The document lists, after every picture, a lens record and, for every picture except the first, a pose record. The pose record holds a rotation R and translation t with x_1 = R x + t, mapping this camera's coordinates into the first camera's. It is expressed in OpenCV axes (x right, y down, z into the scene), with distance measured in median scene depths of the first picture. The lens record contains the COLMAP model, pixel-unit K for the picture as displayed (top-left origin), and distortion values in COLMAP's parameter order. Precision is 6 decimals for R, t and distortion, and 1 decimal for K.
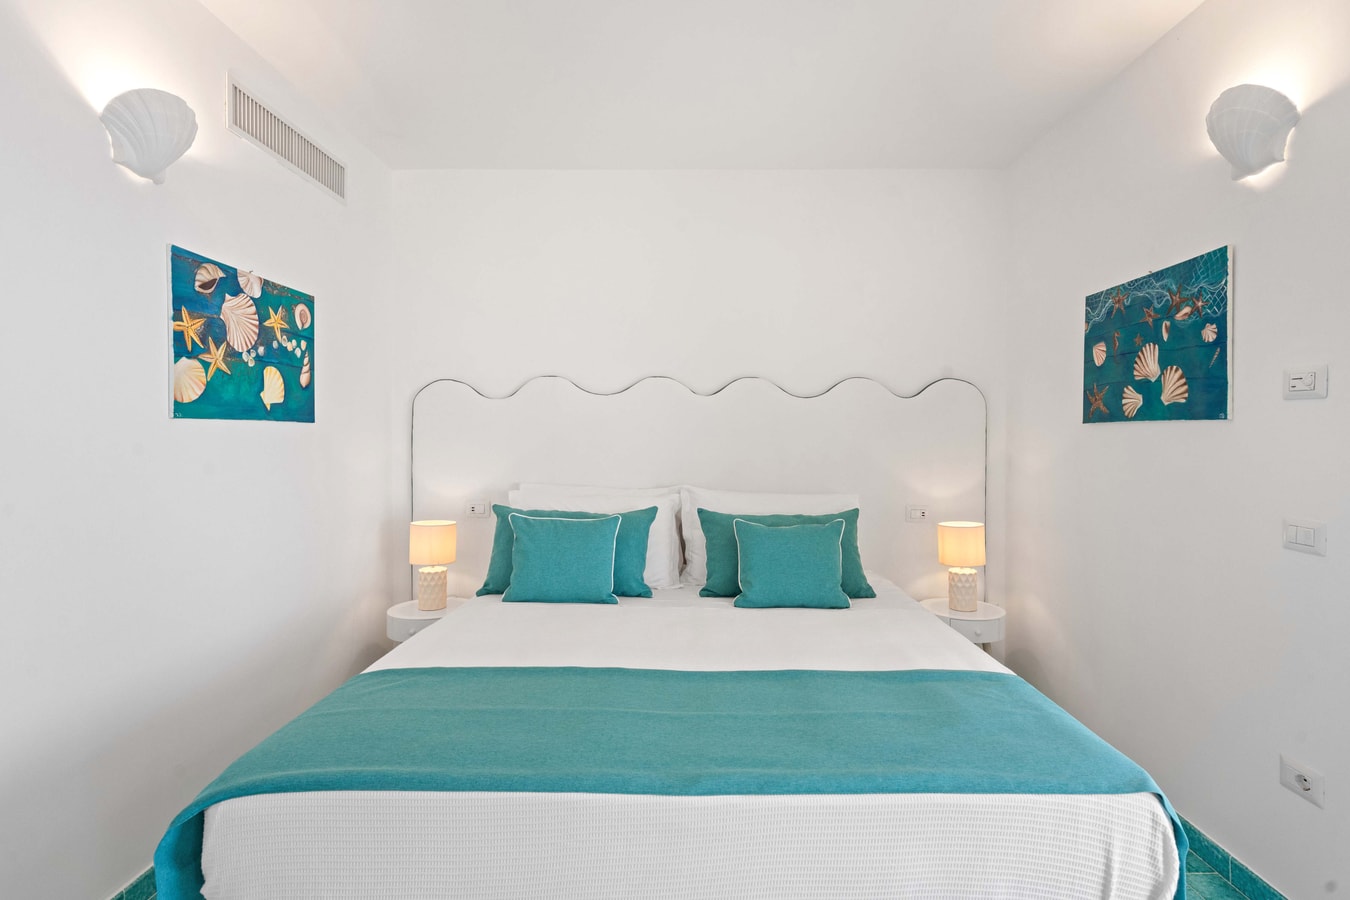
lens RADIAL K [[671.3, 0, 675.0], [0, 671.3, 450.0], [0, 0, 1]] dist [-0.079712, 0.074669]
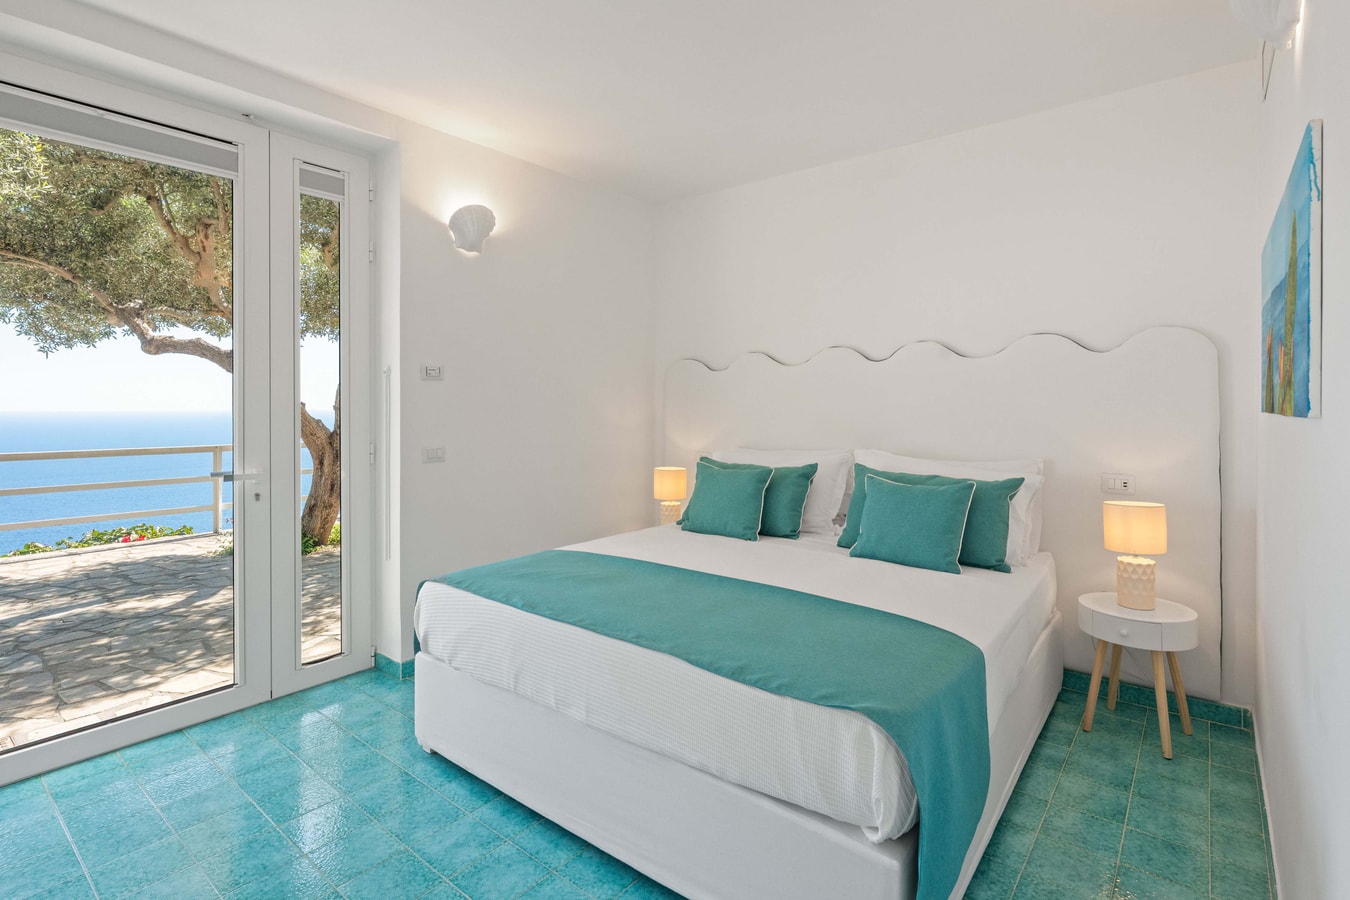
lens RADIAL K [[651.2, 0, 678.8], [0, 651.2, 410.6], [0, 0, 1]] dist [0.001422, 0.000201]
pose [[0.786496, 0.003004, -0.617588, 0.487846], [-0.007963, 0.999954, -0.005277, 0.003254], [0.617544, 0.009068, 0.786484, -0.004476]]
